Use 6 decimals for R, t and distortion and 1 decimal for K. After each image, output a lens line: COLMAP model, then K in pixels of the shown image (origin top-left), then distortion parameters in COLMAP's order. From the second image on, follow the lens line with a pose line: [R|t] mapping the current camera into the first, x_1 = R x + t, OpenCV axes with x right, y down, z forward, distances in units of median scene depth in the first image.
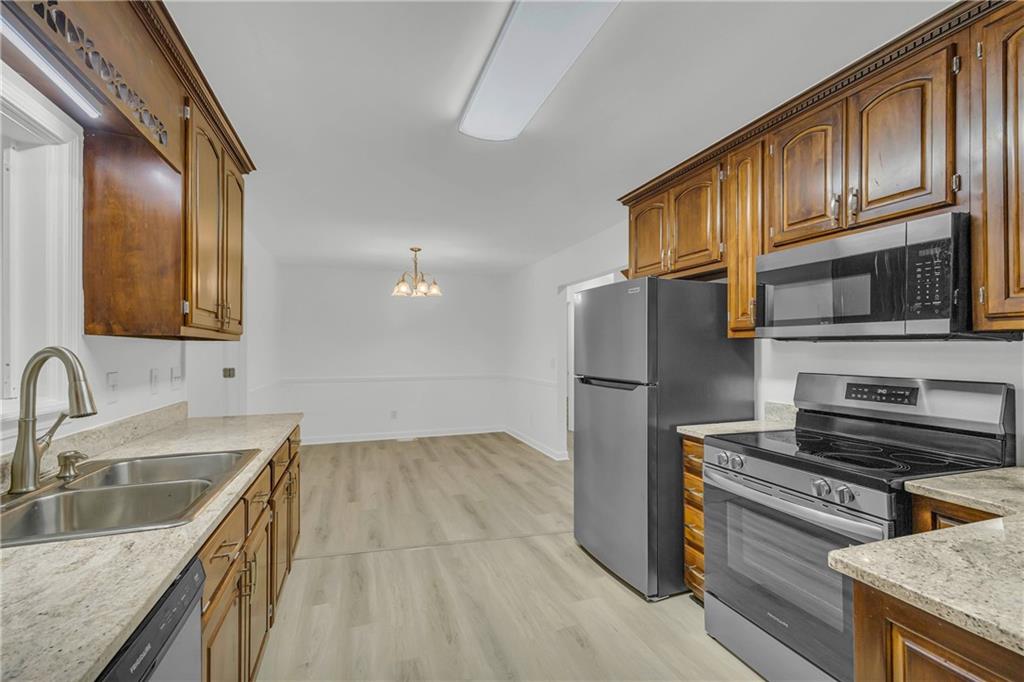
lens RADIAL K [[450.0, 0, 514.2], [0, 450.0, 345.1], [0, 0, 1]] dist [0.013747, -0.000180]
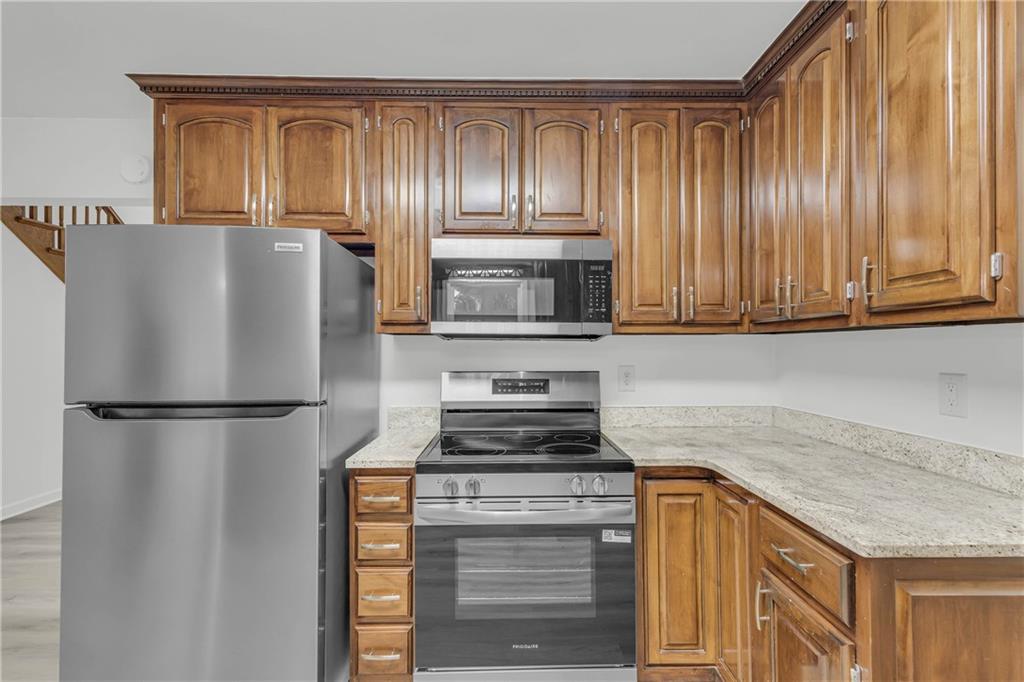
lens RADIAL K [[442.2, 0, 514.2], [0, 442.2, 344.9], [0, 0, 1]] dist [0.010274, -0.000476]
pose [[0.316184, 0.006984, 0.948672, -0.201384], [-0.007880, 0.999958, -0.004735, 0.007721], [-0.948665, -0.005979, 0.316226, 0.562026]]
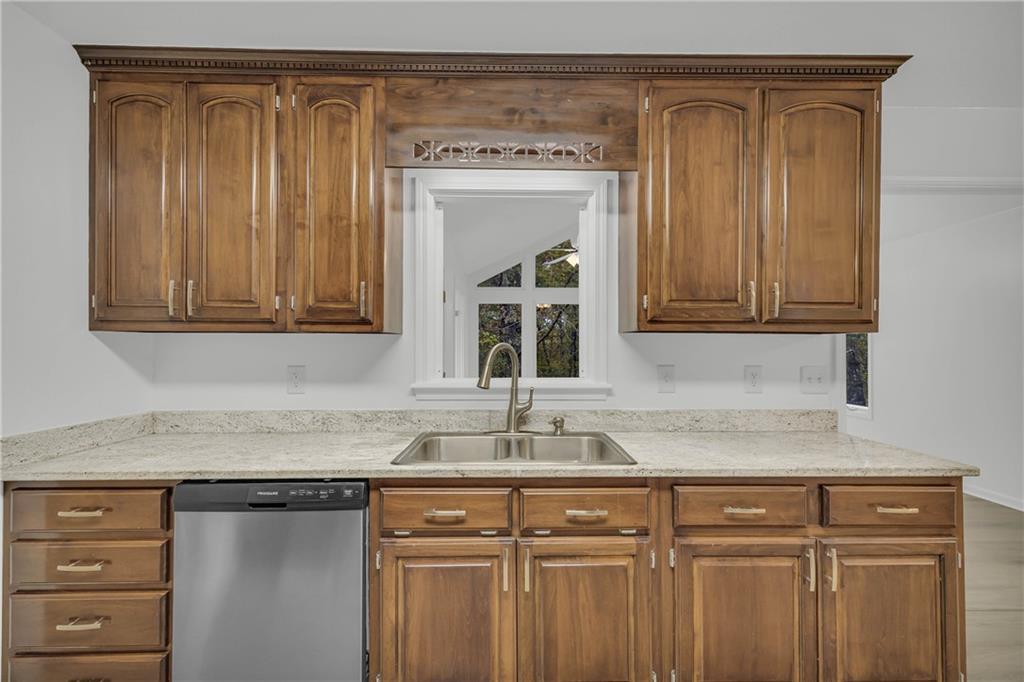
lens RADIAL K [[442.2, 0, 514.2], [0, 442.2, 344.9], [0, 0, 1]] dist [0.010274, -0.000476]
pose [[-0.316654, -0.001779, -0.948539, 0.231898], [0.008156, 0.999956, -0.004598, 0.009348], [0.948506, -0.009192, -0.316625, 0.840621]]
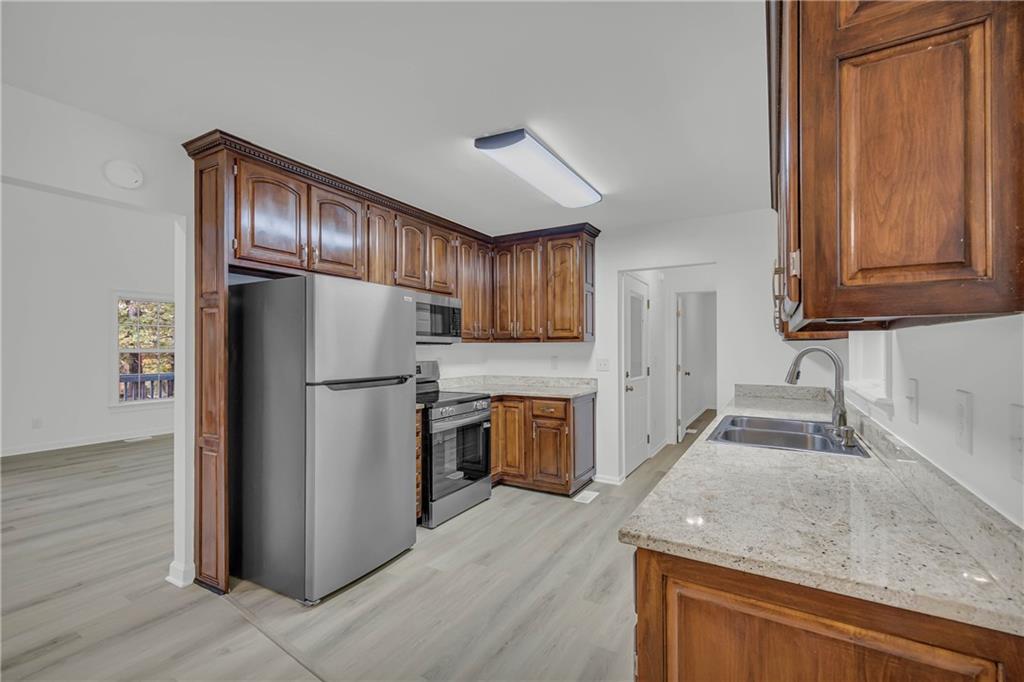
lens RADIAL K [[442.2, 0, 514.2], [0, 442.2, 344.9], [0, 0, 1]] dist [0.010274, -0.000476]
pose [[-0.645570, 0.008013, 0.763659, -0.858488], [-0.004236, 0.999892, -0.014073, 0.016073], [-0.763689, -0.012320, -0.645467, 1.631329]]
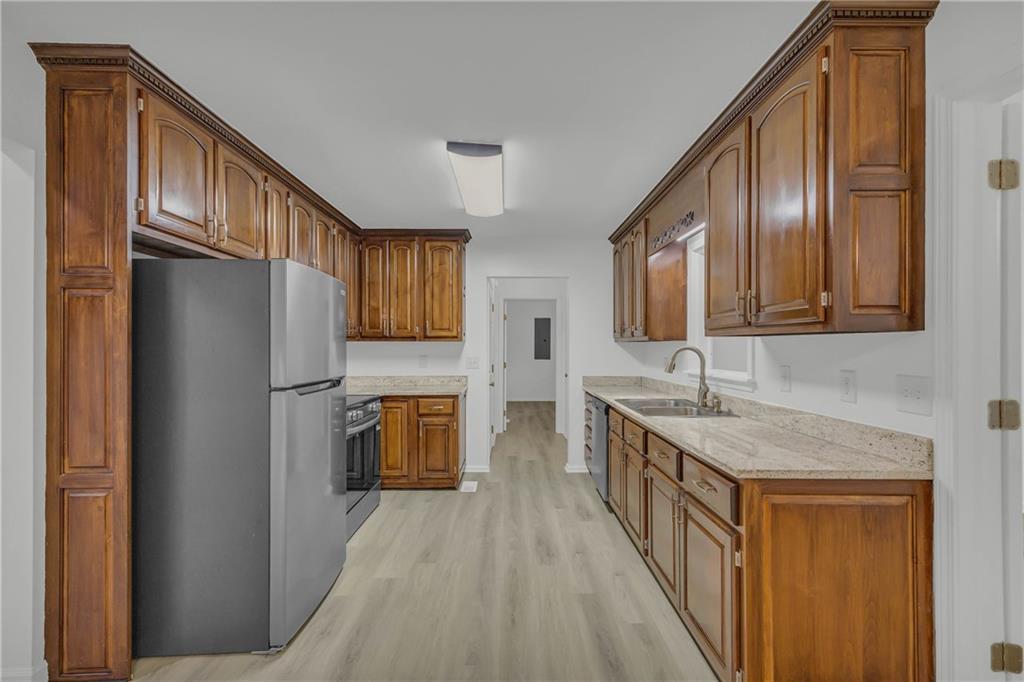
lens RADIAL K [[442.2, 0, 514.2], [0, 442.2, 344.9], [0, 0, 1]] dist [0.010274, -0.000476]
pose [[-0.945717, 0.002472, 0.324983, -0.497459], [-0.002200, 0.999899, -0.014007, 0.018709], [-0.324985, -0.013961, -0.945616, 1.984773]]
